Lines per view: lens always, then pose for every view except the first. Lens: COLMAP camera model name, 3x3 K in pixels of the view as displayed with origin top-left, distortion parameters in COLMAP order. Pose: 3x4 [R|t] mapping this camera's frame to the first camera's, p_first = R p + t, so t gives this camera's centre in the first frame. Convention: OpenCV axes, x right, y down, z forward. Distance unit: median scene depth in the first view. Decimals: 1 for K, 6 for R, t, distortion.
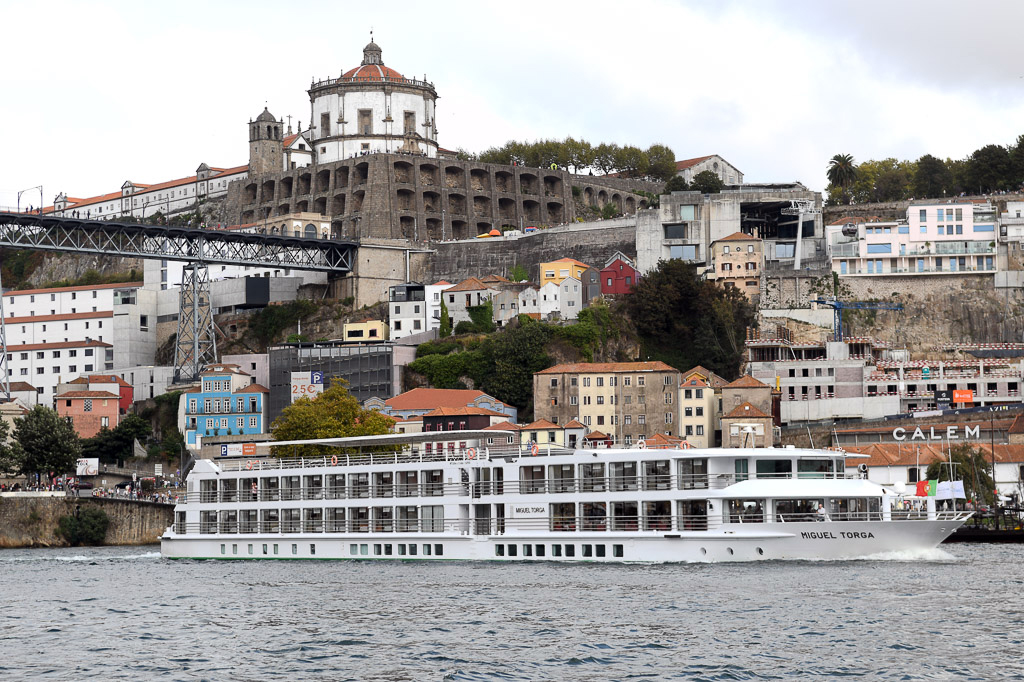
lens RADIAL K [[2573.2, 0, 512.0], [0, 2573.2, 341.0], [0, 0, 1]] dist [0.240082, 0.022113]
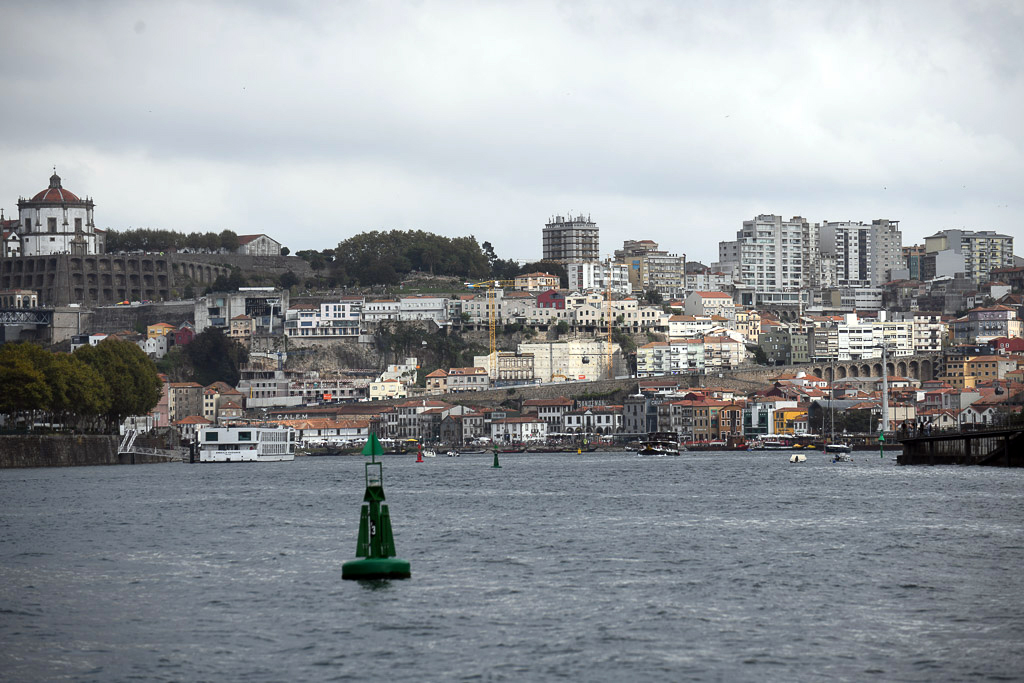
lens RADIAL K [[4527.6, 0, 512.0], [0, 4527.6, 341.5], [0, 0, 1]] dist [1.581743, 4.323699]
pose [[0.997982, 0.000490, 0.063497, 0.071095], [-0.003418, 0.998935, 0.046011, -0.191005], [-0.063407, -0.046136, 0.996921, -2.709787]]
